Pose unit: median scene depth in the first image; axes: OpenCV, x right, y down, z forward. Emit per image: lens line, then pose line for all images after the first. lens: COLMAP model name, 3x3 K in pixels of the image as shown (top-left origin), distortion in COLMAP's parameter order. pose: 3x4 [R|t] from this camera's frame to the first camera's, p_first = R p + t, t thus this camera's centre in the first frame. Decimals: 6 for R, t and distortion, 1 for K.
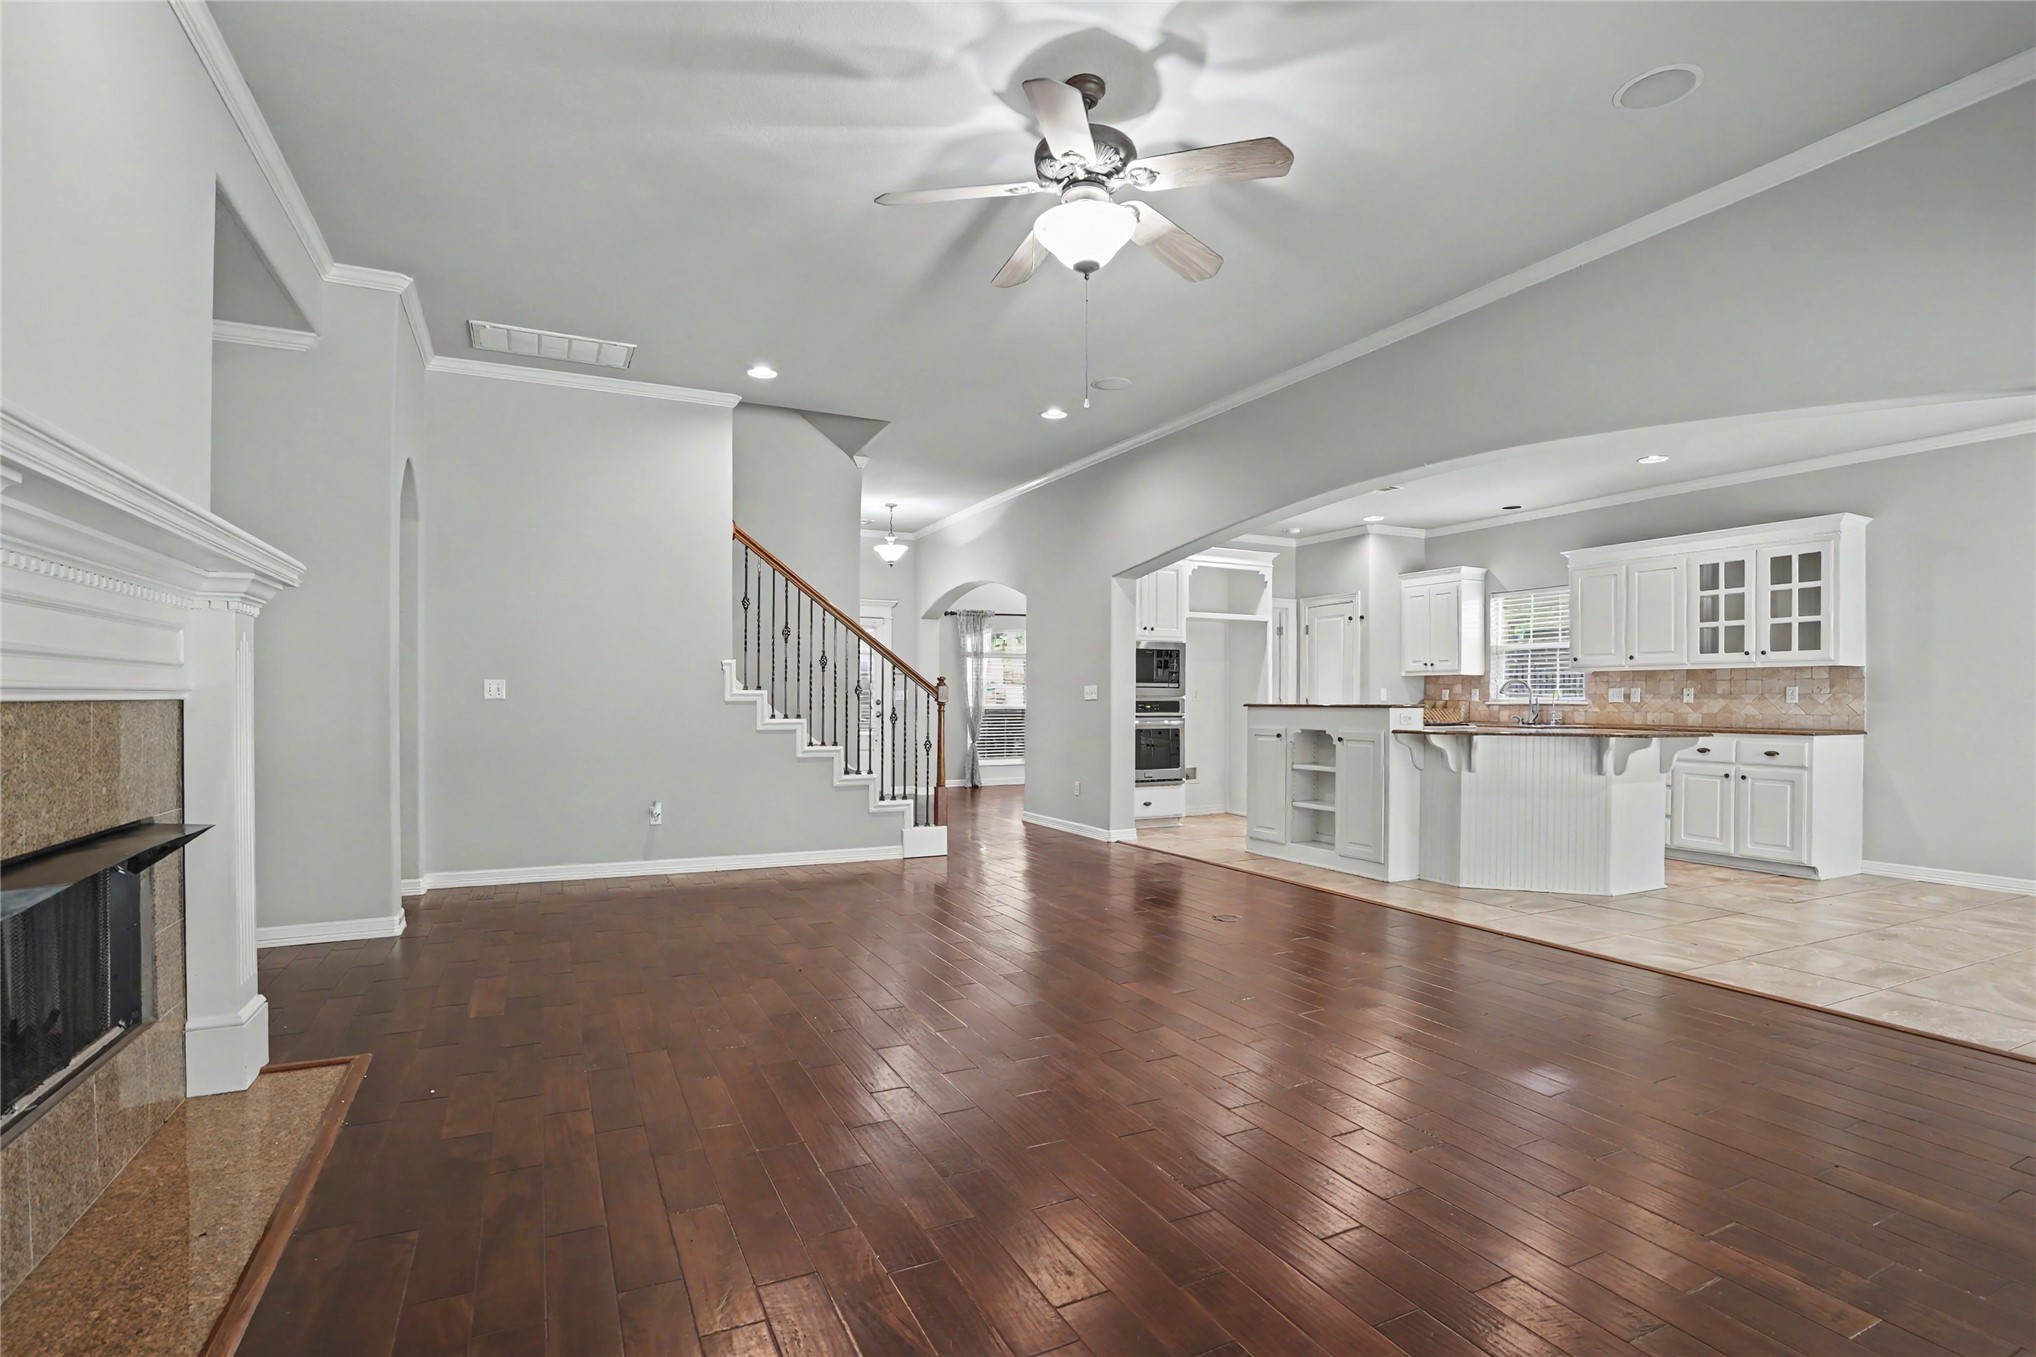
lens RADIAL K [[969.3, 0, 1017.5], [0, 969.3, 688.7], [0, 0, 1]] dist [-0.047998, 0.012952]
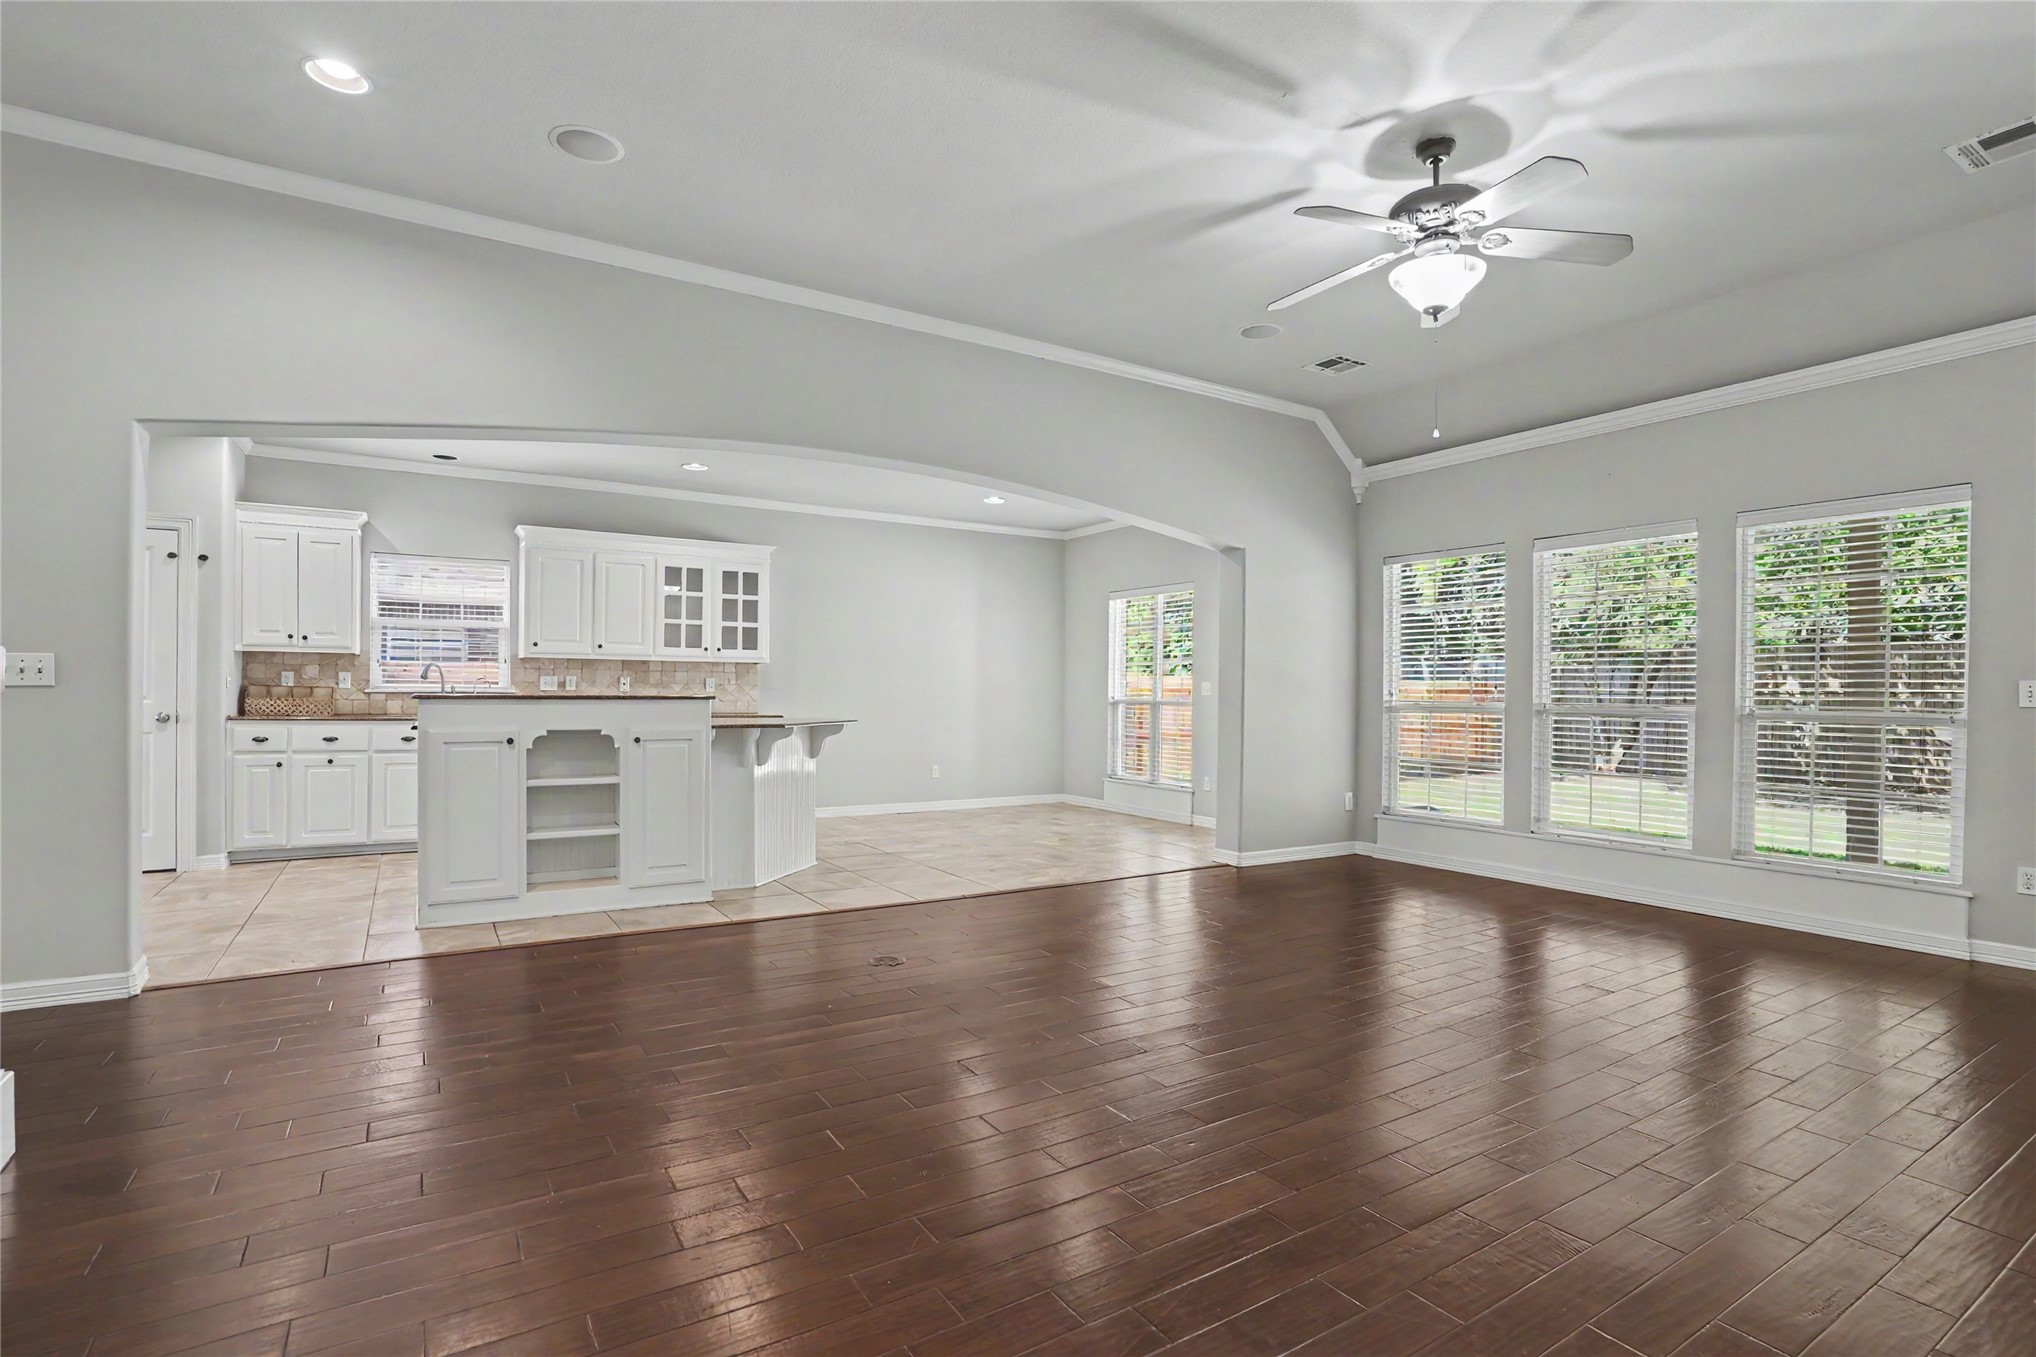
lens RADIAL K [[969.3, 0, 1023.9], [0, 969.3, 692.7], [0, 0, 1]] dist [-0.047998, 0.012952]
pose [[-0.106589, -0.004167, 0.994294, -0.428939], [-0.019613, 0.999805, 0.002088, 0.005729], [-0.994110, -0.019279, -0.106650, 0.690770]]
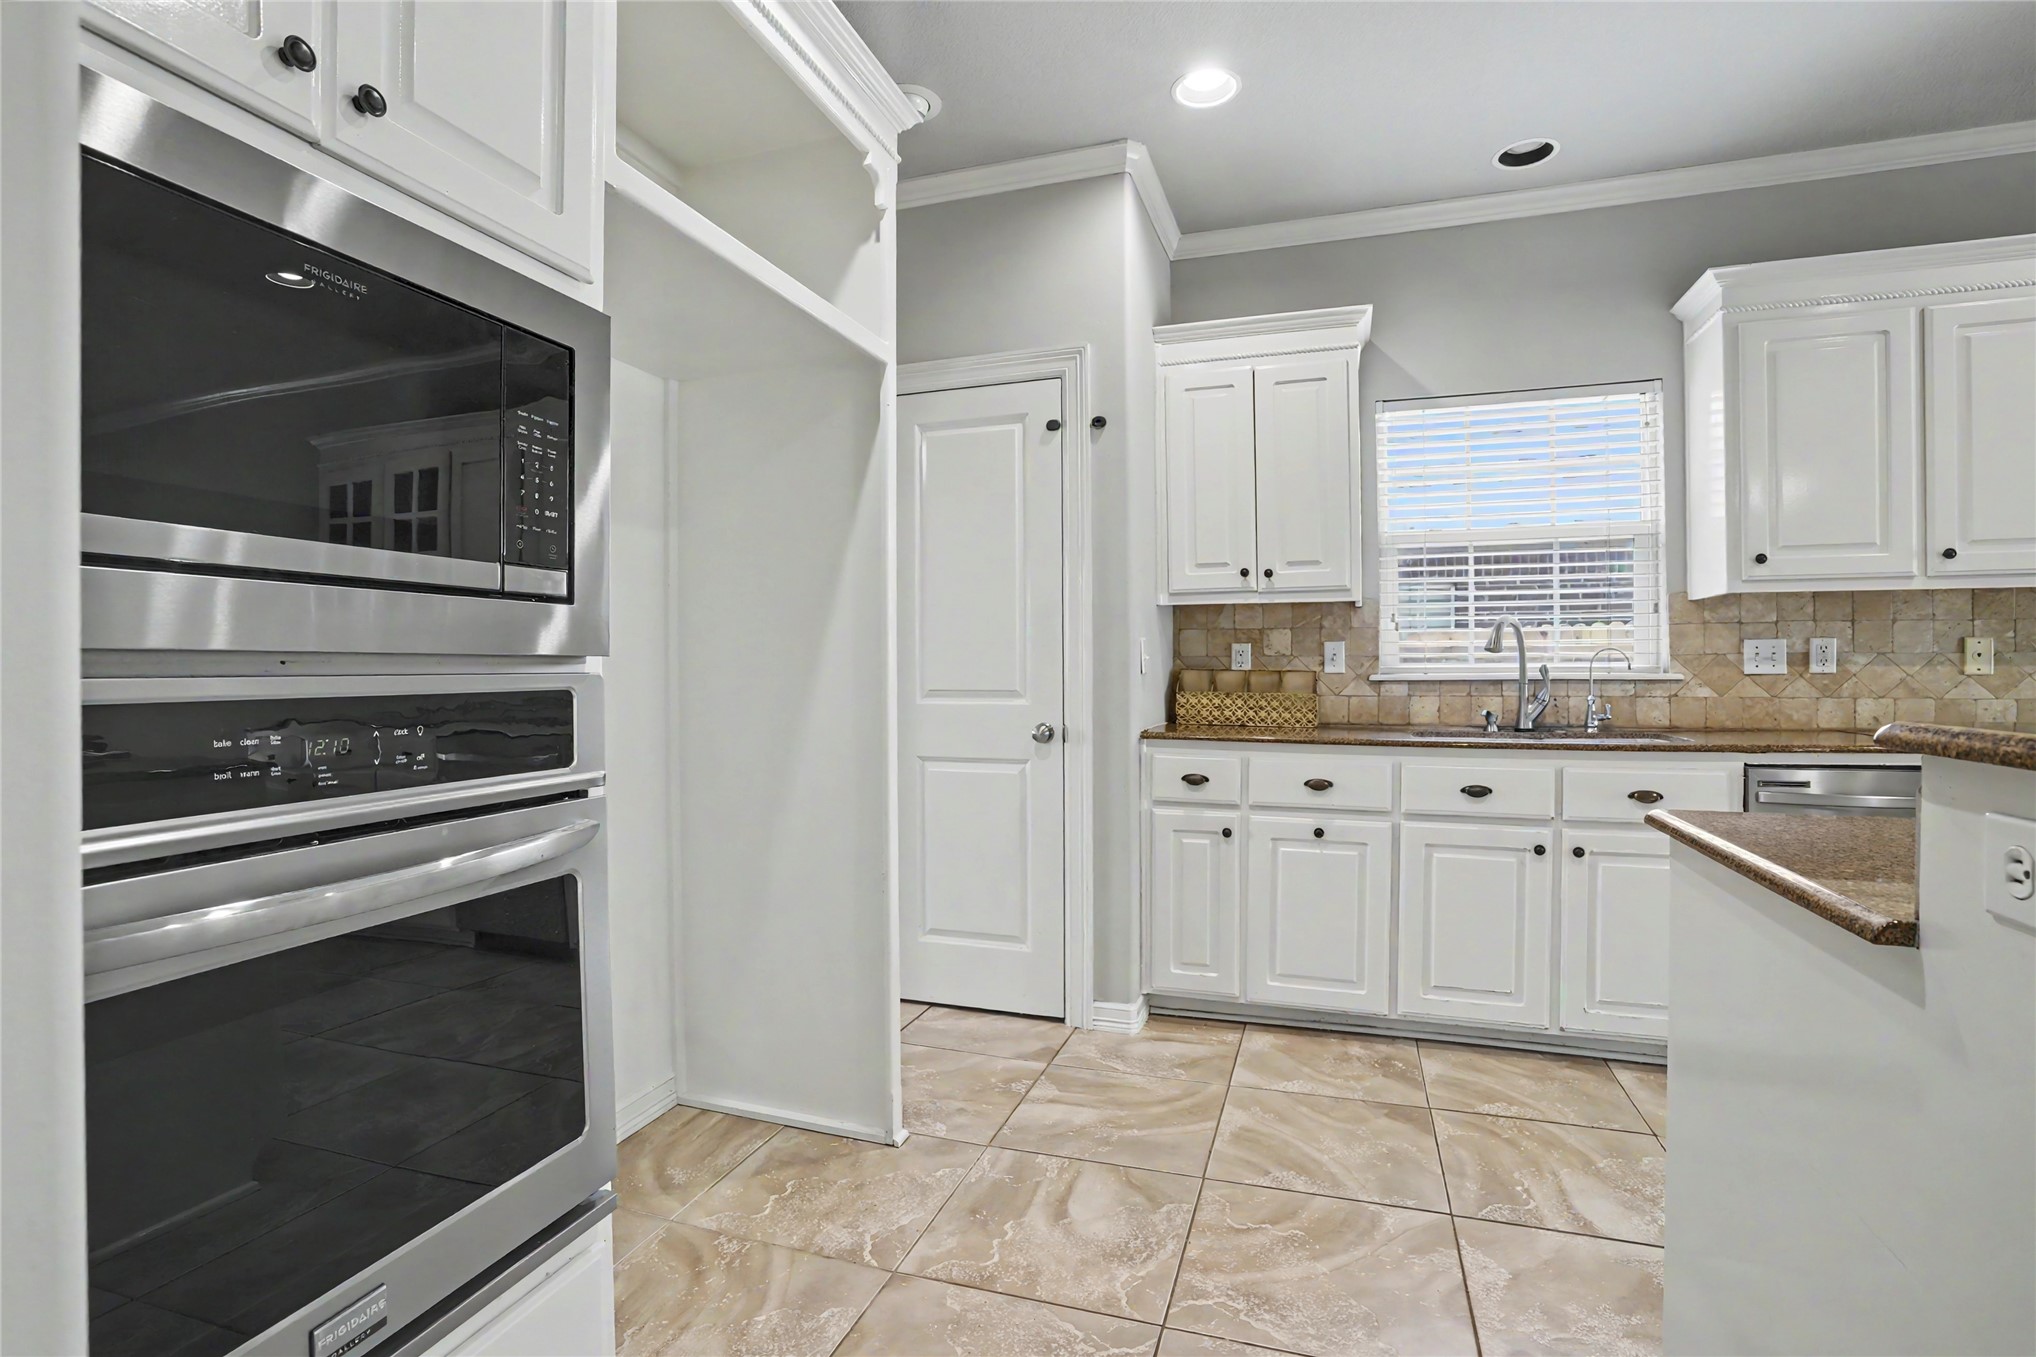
lens RADIAL K [[969.3, 0, 1022.9], [0, 969.3, 669.1], [0, 0, 1]] dist [-0.047998, 0.012952]
pose [[0.703153, -0.007788, 0.710996, 0.137429], [-0.002421, 0.999908, 0.013347, 0.008330], [-0.711034, -0.011106, 0.703070, 1.040032]]
